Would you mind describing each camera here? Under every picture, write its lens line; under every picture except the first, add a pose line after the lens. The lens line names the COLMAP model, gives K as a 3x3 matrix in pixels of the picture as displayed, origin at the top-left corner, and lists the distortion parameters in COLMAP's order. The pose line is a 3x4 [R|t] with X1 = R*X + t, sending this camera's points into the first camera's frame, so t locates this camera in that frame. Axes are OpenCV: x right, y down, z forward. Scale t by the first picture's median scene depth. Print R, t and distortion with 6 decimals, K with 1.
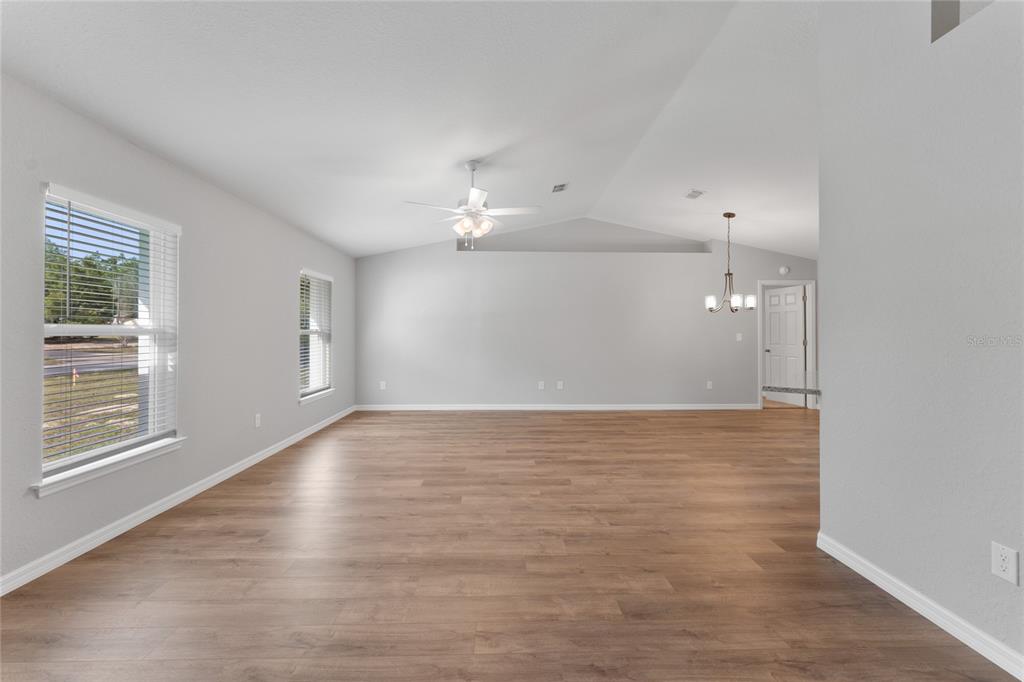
lens RADIAL K [[418.8, 0, 511.9], [0, 418.8, 334.9], [0, 0, 1]] dist [0.001463, -0.000023]
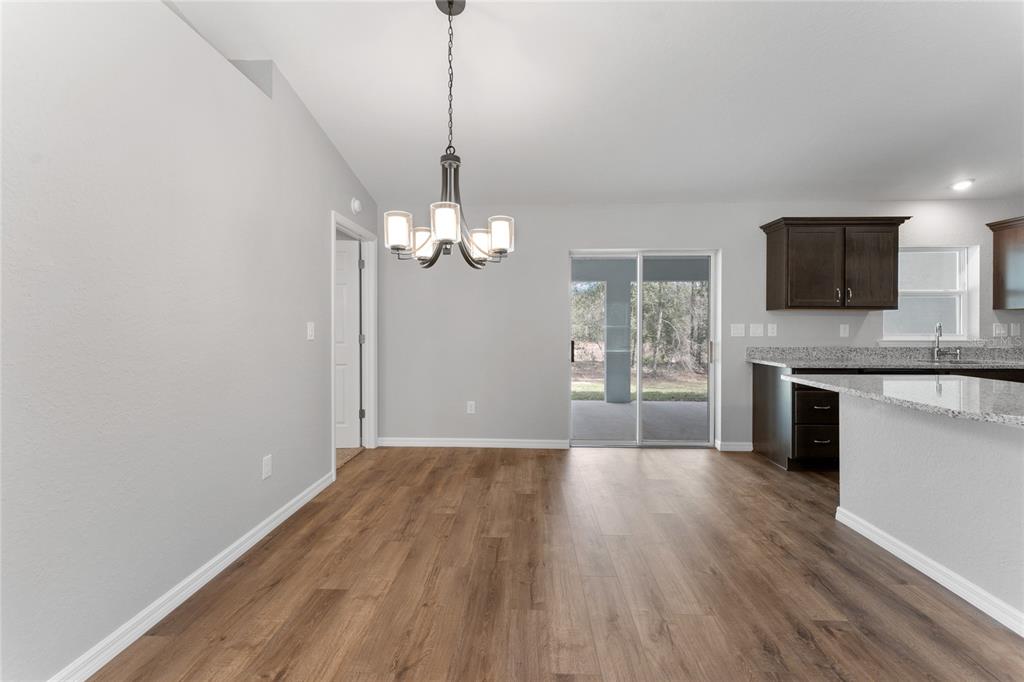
lens RADIAL K [[414.0, 0, 508.9], [0, 414.0, 327.6], [0, 0, 1]] dist [0.000496, 0.000096]
pose [[0.071442, 0.003344, 0.997439, 0.160187], [-0.000326, 0.999994, -0.003329, 0.005391], [-0.997445, -0.000088, 0.071442, 0.922636]]
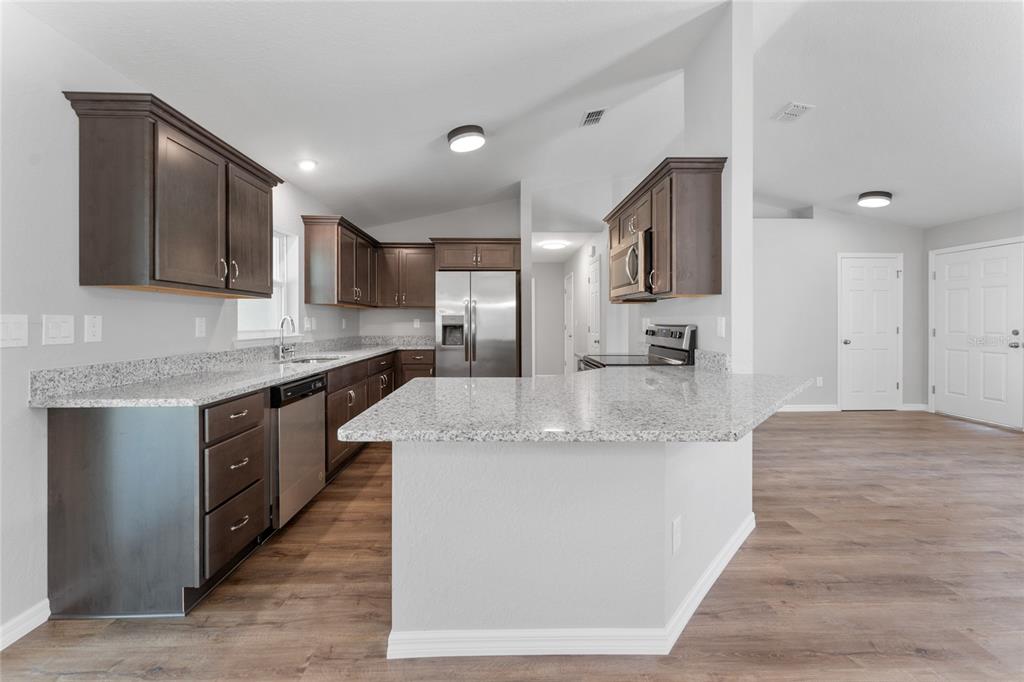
lens RADIAL K [[416.2, 0, 514.5], [0, 416.2, 324.4], [0, 0, 1]] dist [-0.000419, -0.000129]
pose [[-0.999989, 0.002162, -0.004059, 0.562217], [0.002118, 0.999938, 0.010910, 0.000719], [0.004083, 0.010901, -0.999932, 0.856554]]
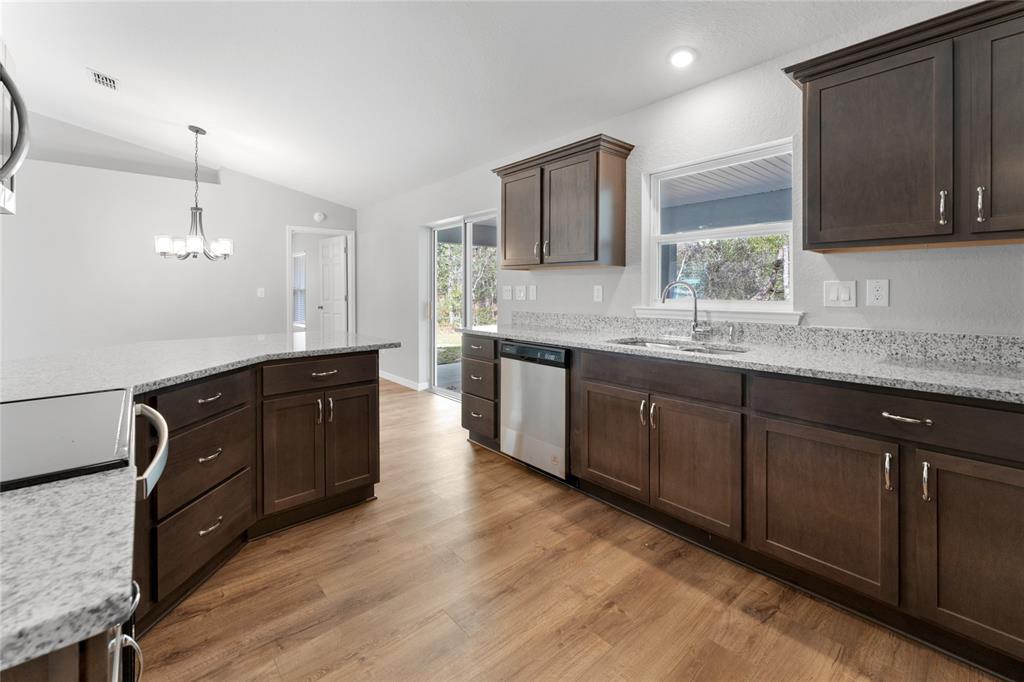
lens RADIAL K [[427.0, 0, 510.6], [0, 427.0, 288.9], [0, 0, 1]] dist [0.000184, 0.000033]
pose [[0.769897, -0.002045, 0.638165, 0.463240], [0.005047, 0.999983, -0.002884, 0.003165], [-0.638148, 0.005441, 0.769894, 0.057164]]
